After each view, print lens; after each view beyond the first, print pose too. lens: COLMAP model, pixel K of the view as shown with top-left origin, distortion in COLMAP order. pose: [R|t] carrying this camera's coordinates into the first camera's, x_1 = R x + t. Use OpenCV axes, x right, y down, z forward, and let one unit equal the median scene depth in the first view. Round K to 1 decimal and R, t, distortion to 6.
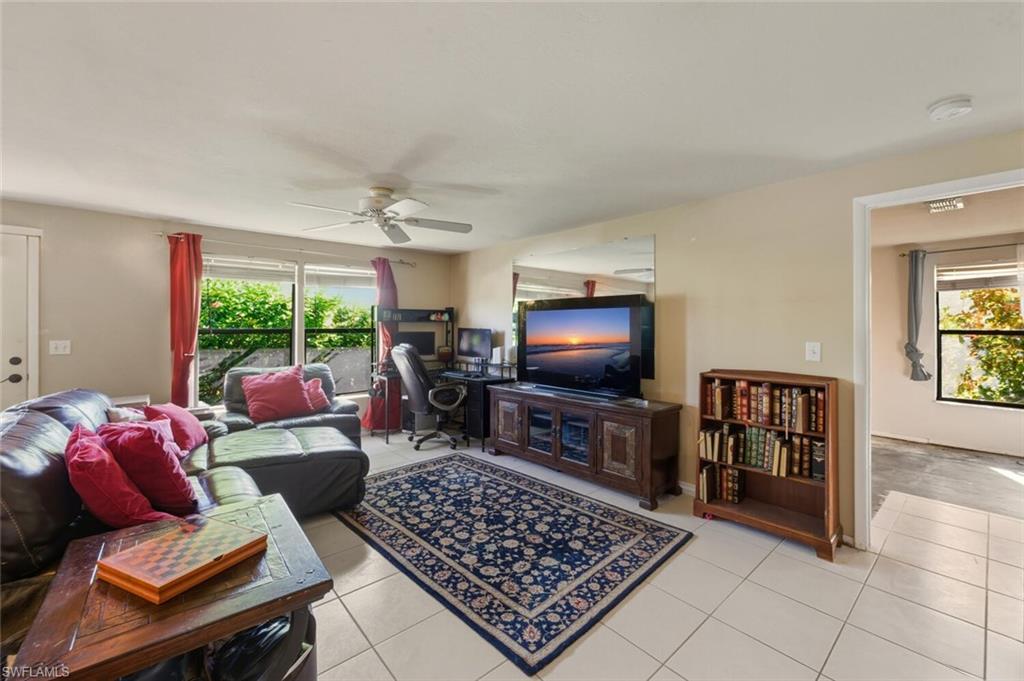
lens RADIAL K [[420.8, 0, 516.6], [0, 420.8, 329.9], [0, 0, 1]] dist [-0.006582, 0.002296]
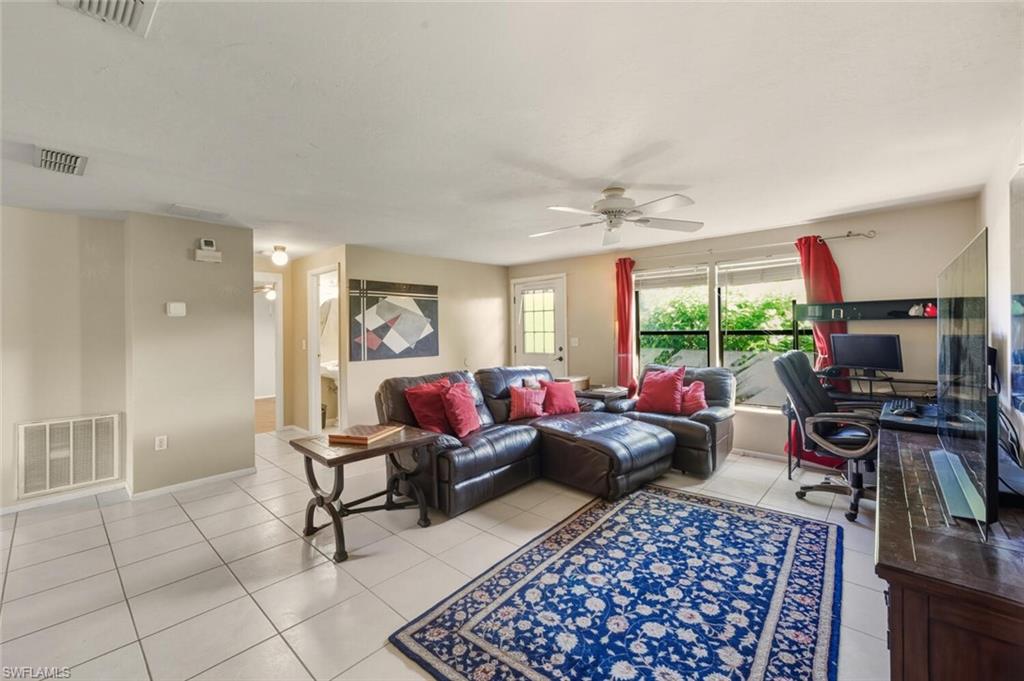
lens RADIAL K [[420.8, 0, 510.3], [0, 420.8, 334.0], [0, 0, 1]] dist [-0.006582, 0.002296]
pose [[0.110406, 0.005338, -0.993872, 0.655902], [0.003317, 0.999978, 0.005739, -0.002836], [0.993881, -0.003931, 0.110386, 0.663200]]
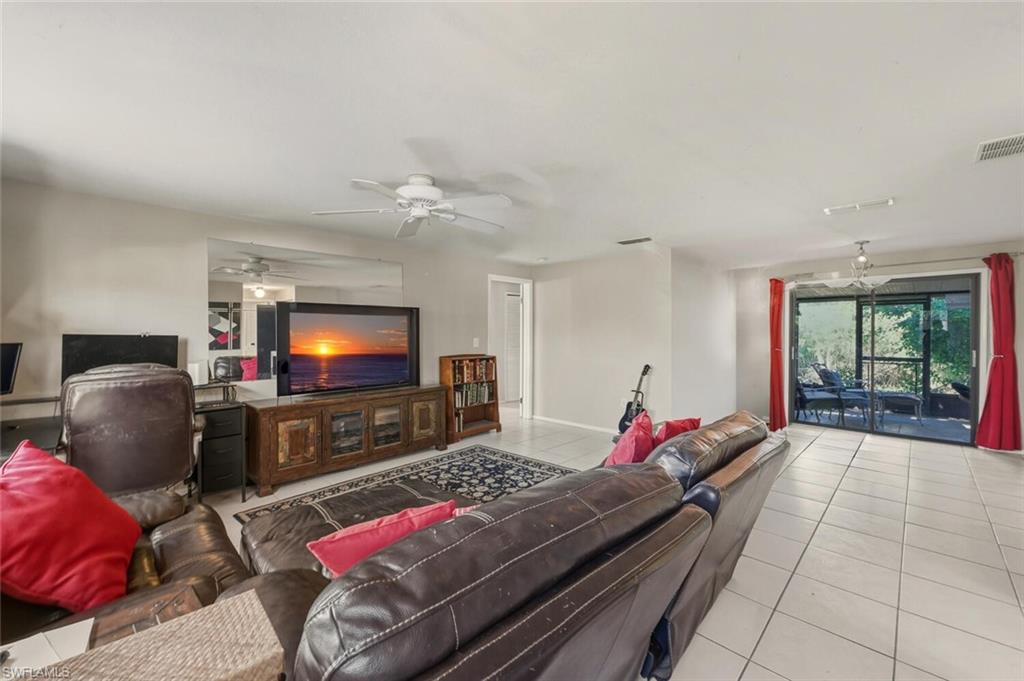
lens RADIAL K [[420.8, 0, 510.9], [0, 420.8, 340.7], [0, 0, 1]] dist [-0.006582, 0.002296]
pose [[-0.073044, -0.025986, 0.996990, -1.275268], [0.004364, 0.999643, 0.026375, -0.010519], [-0.997319, 0.006277, -0.072904, 0.902819]]
